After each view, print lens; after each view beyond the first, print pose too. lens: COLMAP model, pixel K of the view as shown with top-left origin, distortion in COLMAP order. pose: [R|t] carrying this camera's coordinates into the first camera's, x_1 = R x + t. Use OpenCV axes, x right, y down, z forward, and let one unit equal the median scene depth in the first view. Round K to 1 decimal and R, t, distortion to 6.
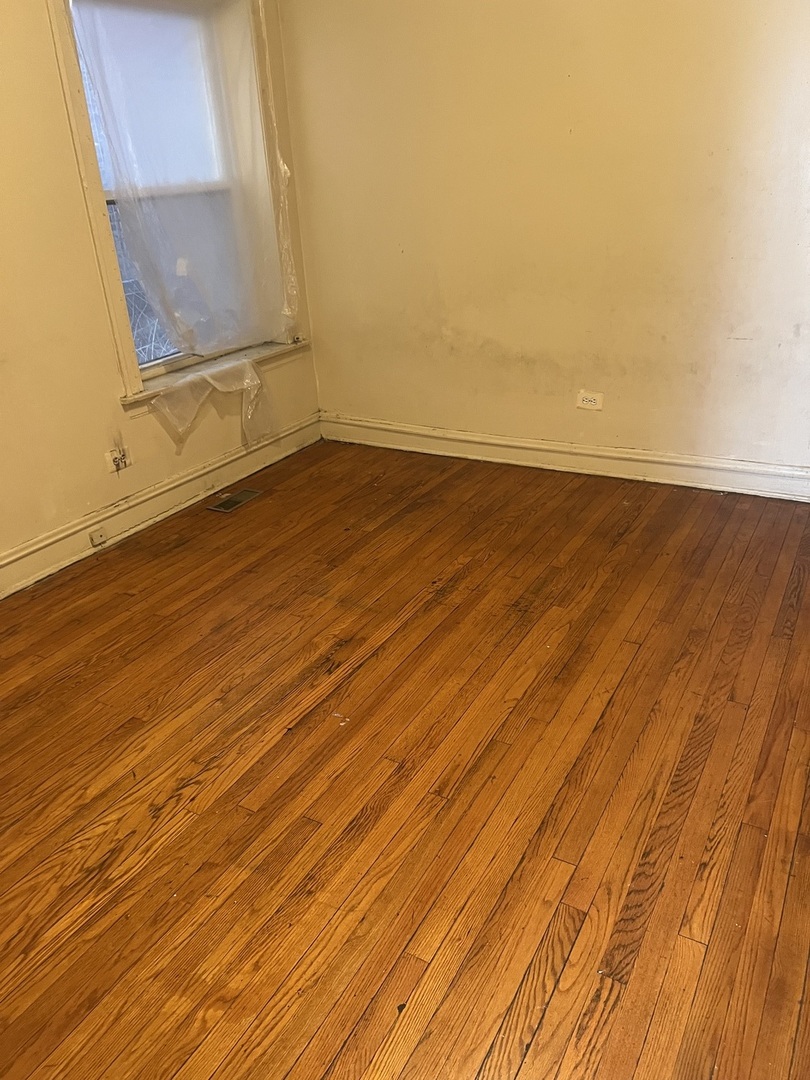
lens RADIAL K [[804.7, 0, 408.7], [0, 804.7, 533.9], [0, 0, 1]] dist [0.072547, -0.068929]
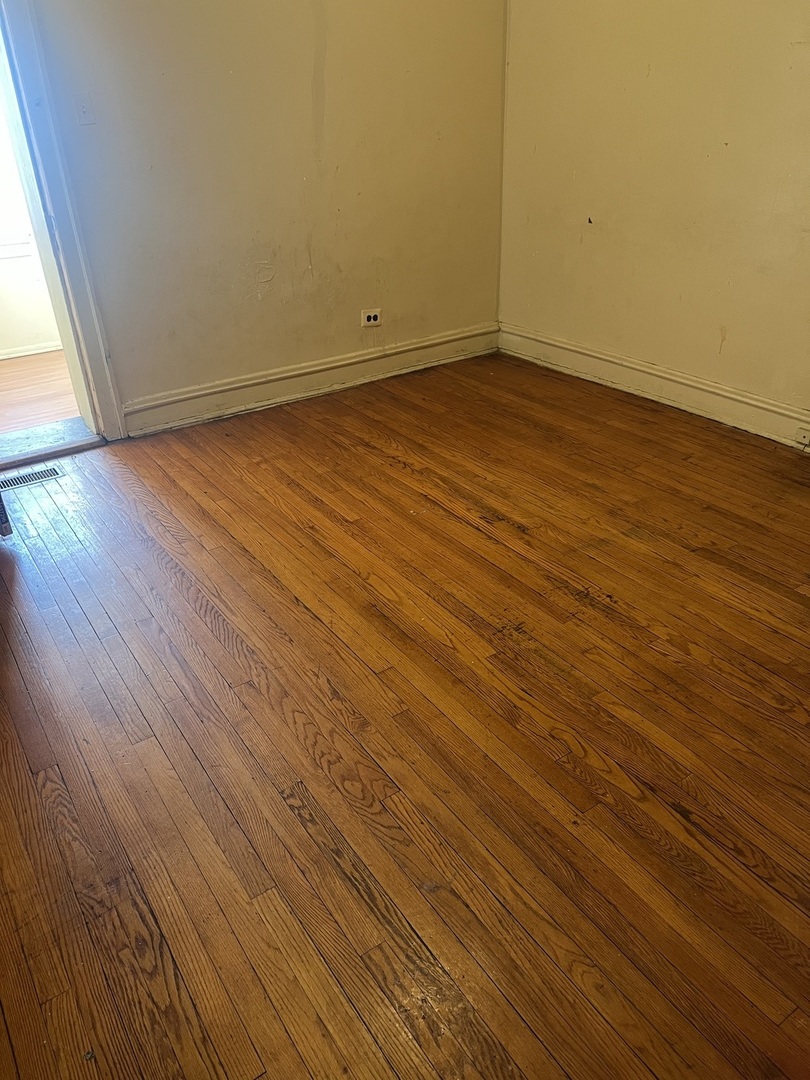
lens RADIAL K [[804.7, 0, 408.7], [0, 804.7, 533.9], [0, 0, 1]] dist [0.072547, -0.068929]
pose [[-0.432231, 0.501447, -0.749485, 0.827542], [-0.316072, 0.694162, 0.646713, -0.531285], [0.844556, 0.516421, -0.141545, 1.048508]]
